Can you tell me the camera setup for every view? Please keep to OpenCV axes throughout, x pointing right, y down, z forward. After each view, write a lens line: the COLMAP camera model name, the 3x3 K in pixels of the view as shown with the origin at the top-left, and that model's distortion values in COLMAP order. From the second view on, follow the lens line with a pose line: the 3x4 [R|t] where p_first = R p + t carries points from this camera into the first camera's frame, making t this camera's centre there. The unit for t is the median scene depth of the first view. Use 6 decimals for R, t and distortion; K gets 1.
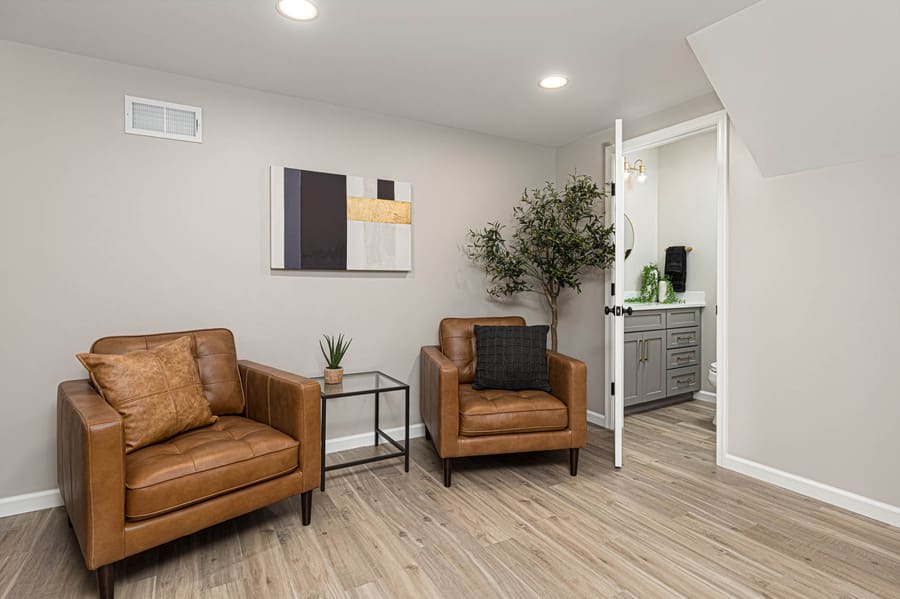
lens RADIAL K [[453.4, 0, 450.0], [0, 453.4, 299.5], [0, 0, 1]] dist [-0.003838, -0.000568]
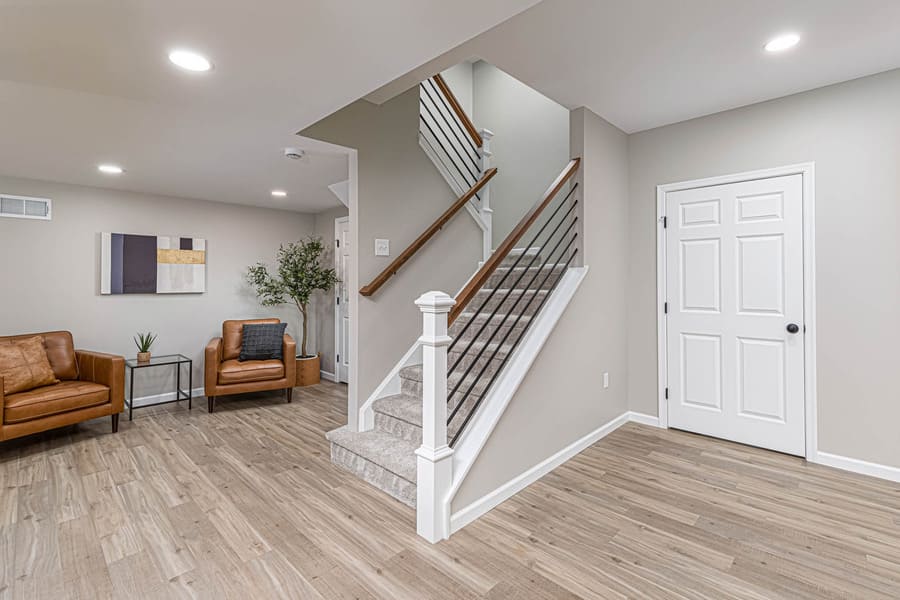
lens RADIAL K [[415.6, 0, 448.7], [0, 415.6, 285.3], [0, 0, 1]] dist [-0.001223, 0.000400]
pose [[0.965037, -0.005724, 0.262053, 0.452123], [0.014524, 0.999393, -0.031660, -0.034225], [-0.261713, 0.034359, 0.964534, -0.830286]]
